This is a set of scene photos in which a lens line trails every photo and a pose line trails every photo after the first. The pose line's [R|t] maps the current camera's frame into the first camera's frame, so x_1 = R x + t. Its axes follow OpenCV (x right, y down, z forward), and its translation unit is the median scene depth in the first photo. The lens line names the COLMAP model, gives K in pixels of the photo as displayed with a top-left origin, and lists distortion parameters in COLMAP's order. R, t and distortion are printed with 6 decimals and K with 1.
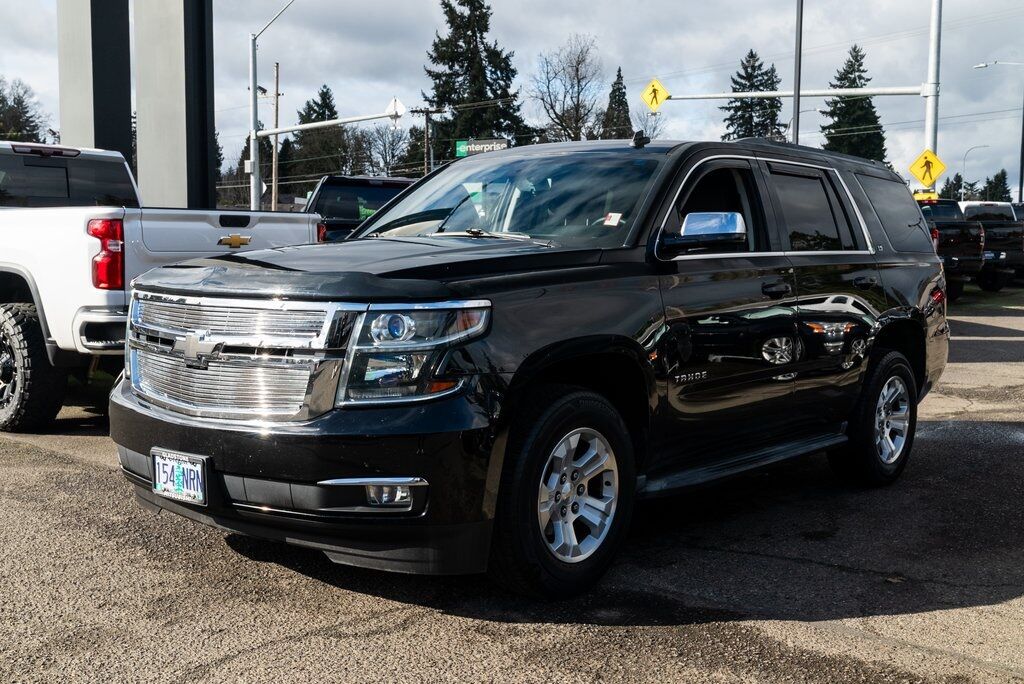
lens RADIAL K [[1171.0, 0, 512.3], [0, 1171.0, 368.1], [0, 0, 1]] dist [0.017482, 0.002651]
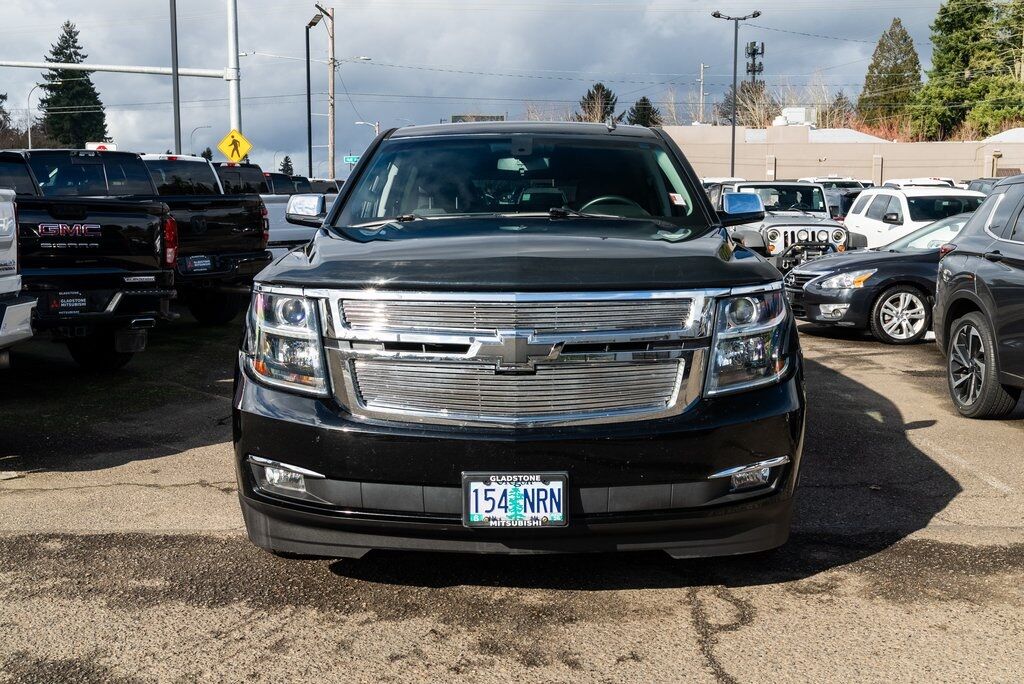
lens RADIAL K [[1092.0, 0, 512.1], [0, 1092.0, 364.9], [0, 0, 1]] dist [0.008328, 0.007002]
pose [[0.773302, -0.096526, 0.626648, -0.104842], [0.077343, 0.995324, 0.057871, -0.007258], [-0.629303, 0.003715, 0.777151, 0.050117]]
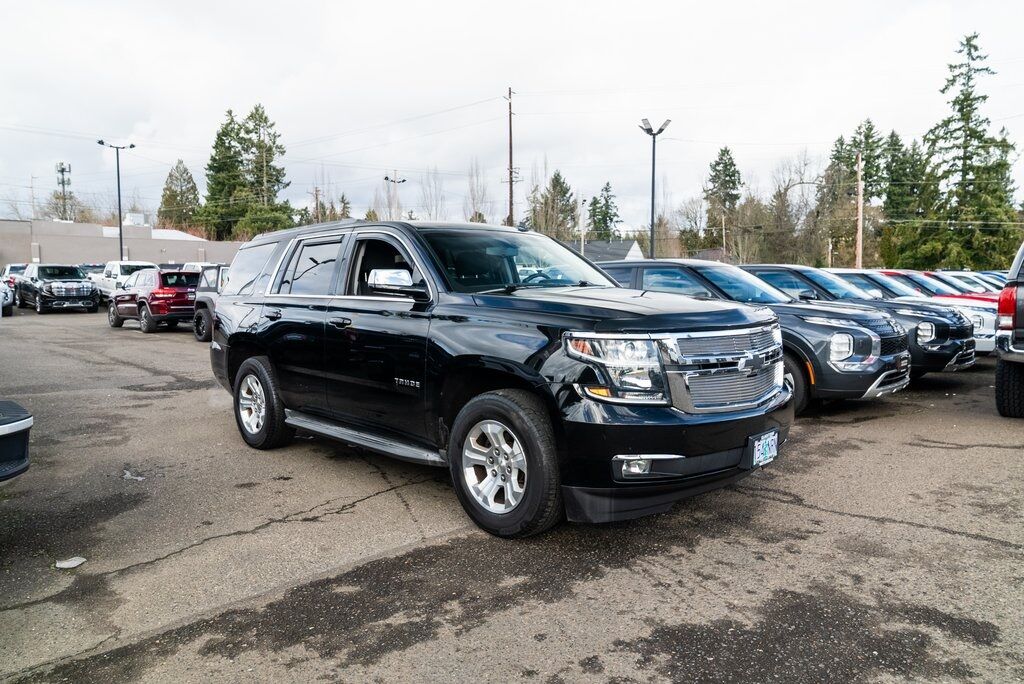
lens RADIAL K [[706.5, 0, 526.7], [0, 706.5, 342.0], [0, 0, 1]] dist [-0.038312, 0.023682]
pose [[0.065629, -0.086436, 0.994093, -0.155710], [0.112033, 0.990580, 0.078735, -0.018878], [-0.991535, 0.106204, 0.074694, 0.162913]]
